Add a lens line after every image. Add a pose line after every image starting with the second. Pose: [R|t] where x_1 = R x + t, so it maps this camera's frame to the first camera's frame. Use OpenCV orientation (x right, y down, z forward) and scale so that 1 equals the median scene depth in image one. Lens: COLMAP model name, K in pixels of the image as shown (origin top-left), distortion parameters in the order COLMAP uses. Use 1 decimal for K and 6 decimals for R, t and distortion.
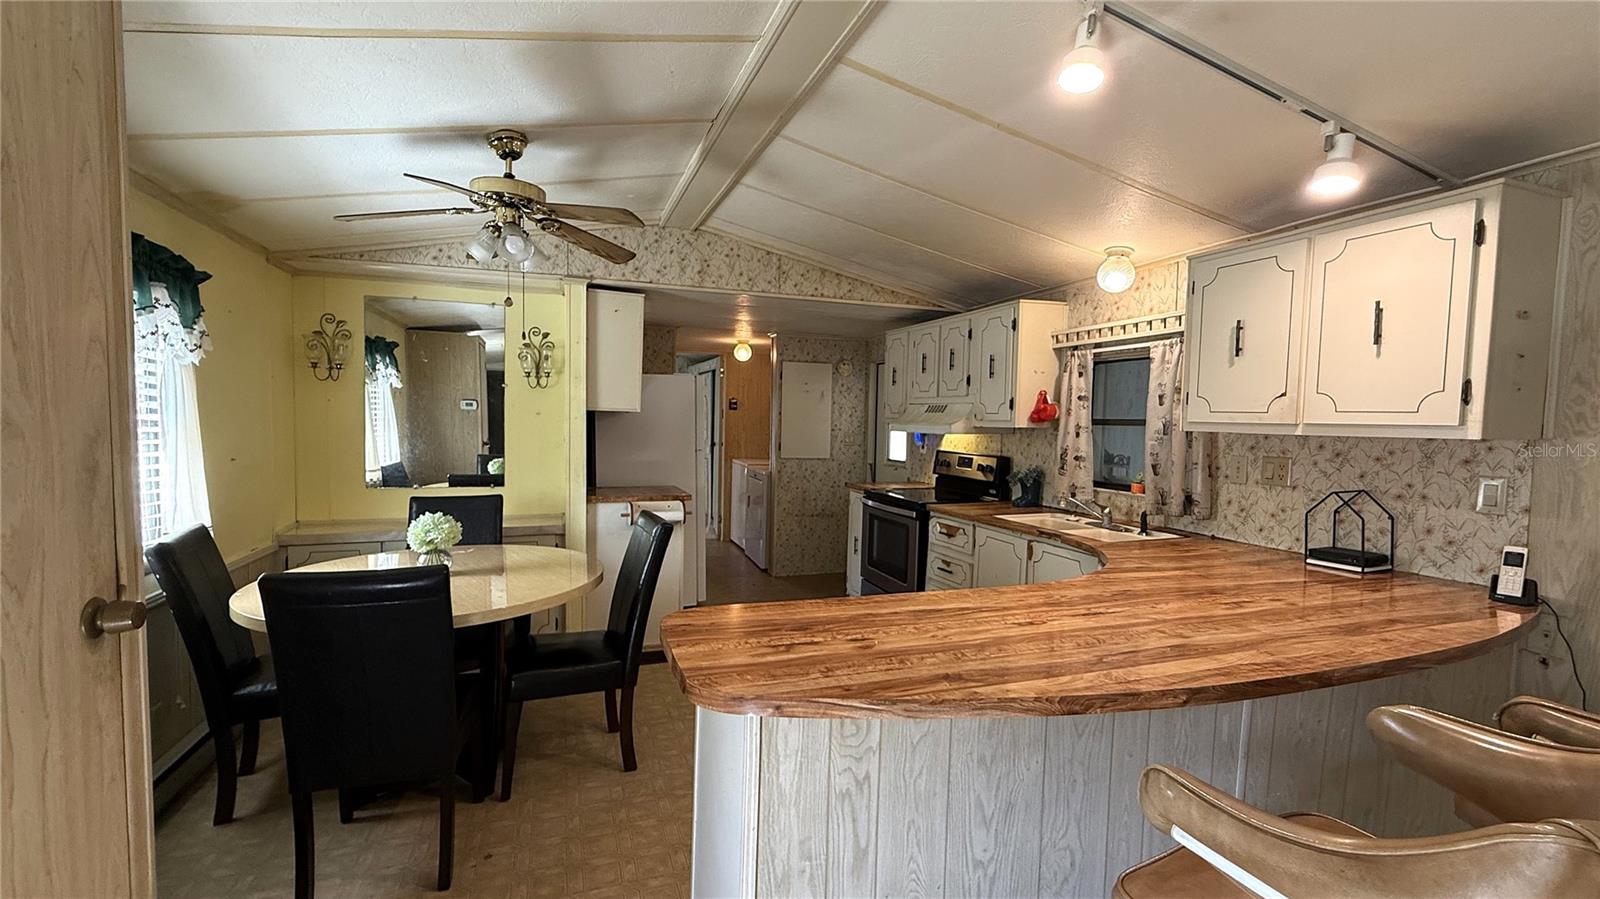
lens RADIAL K [[647.3, 0, 781.6], [0, 647.3, 455.6], [0, 0, 1]] dist [0.000089, 0.000091]
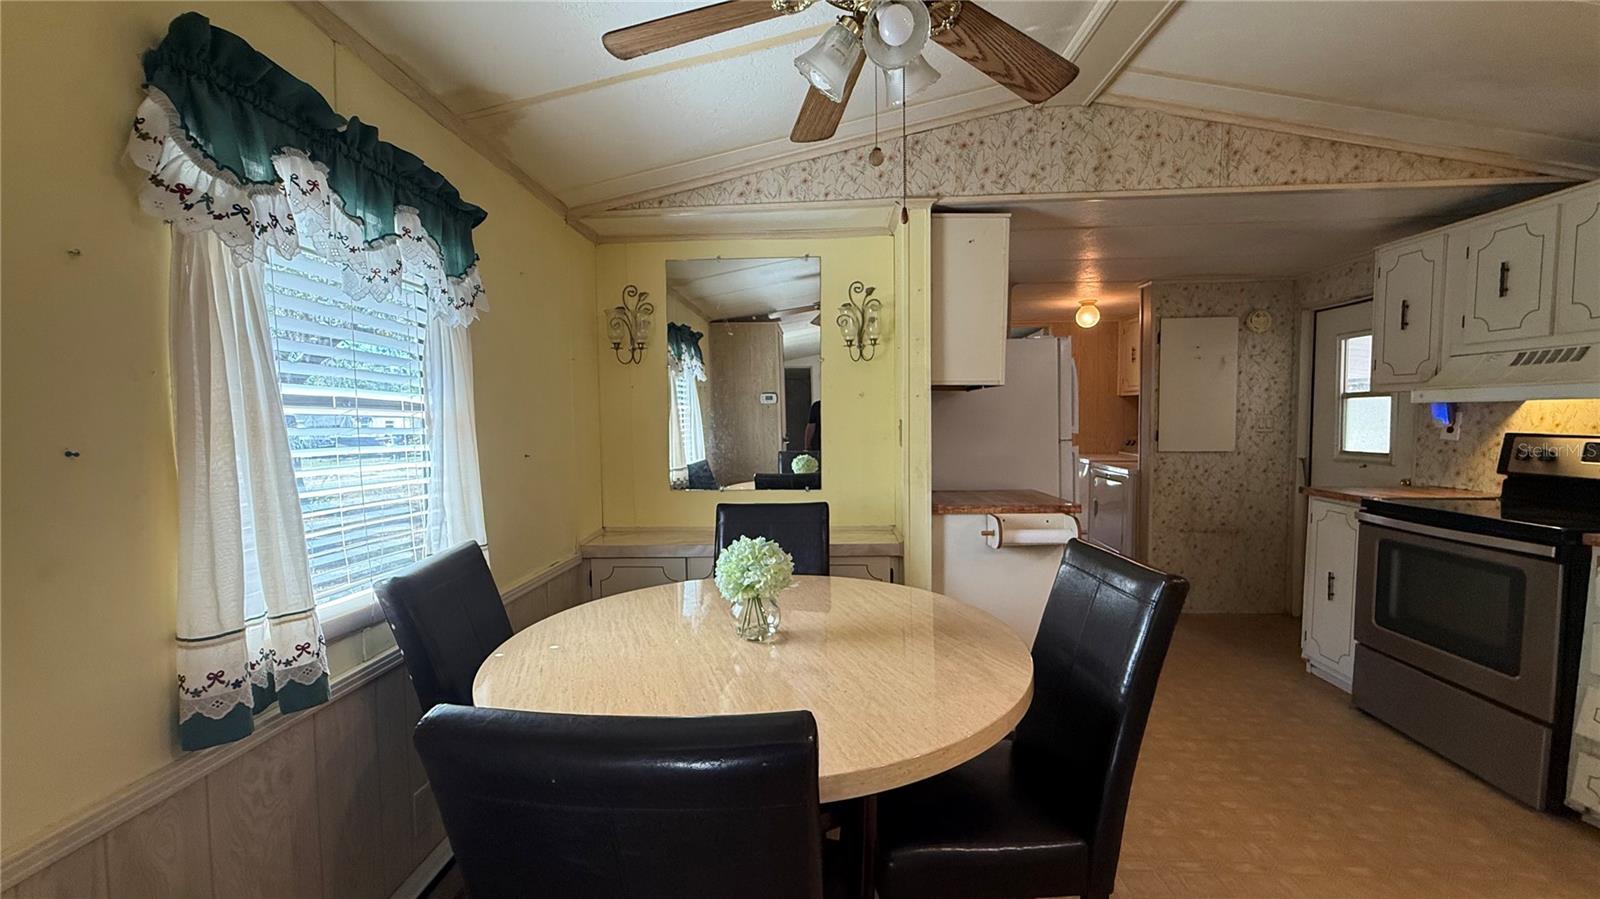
lens RADIAL K [[609.3, 0, 785.2], [0, 609.3, 453.4], [0, 0, 1]] dist [-0.007190, 0.000280]
pose [[0.920044, -0.010946, -0.391662, -0.180097], [0.010243, 0.999940, -0.003886, 0.006519], [0.391681, -0.000437, 0.920101, 0.306661]]
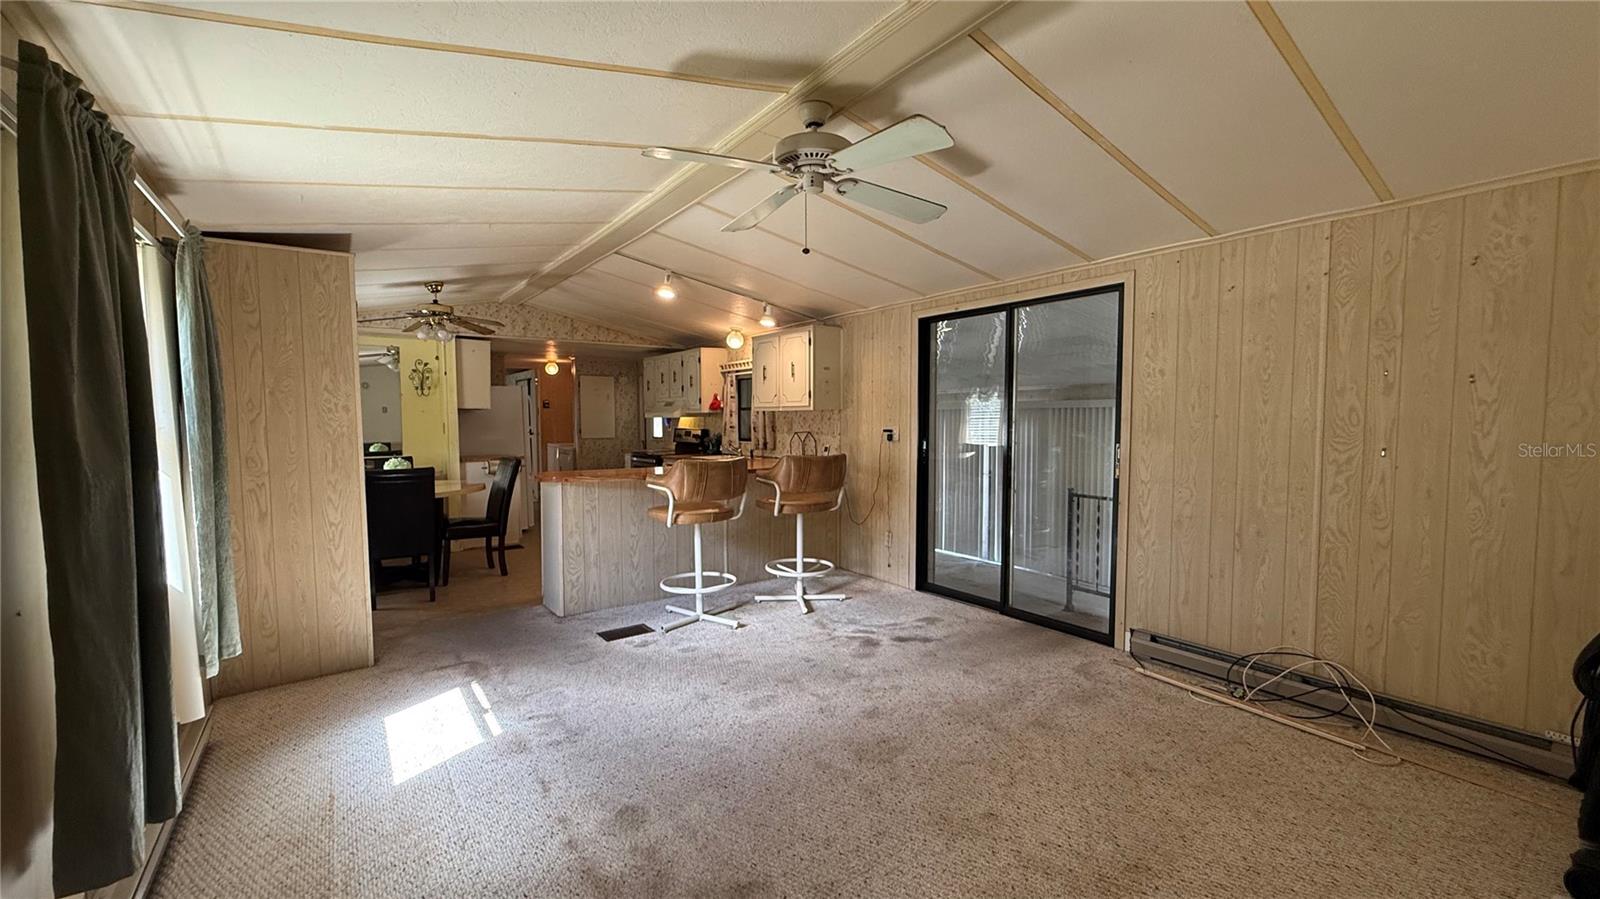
lens RADIAL K [[609.3, 0, 785.2], [0, 609.3, 453.4], [0, 0, 1]] dist [-0.007190, 0.000280]
pose [[0.954362, -0.042526, 0.295608, 0.047771], [0.041229, 0.999093, 0.010622, 0.066164], [-0.295792, 0.002050, 0.955250, -0.783157]]
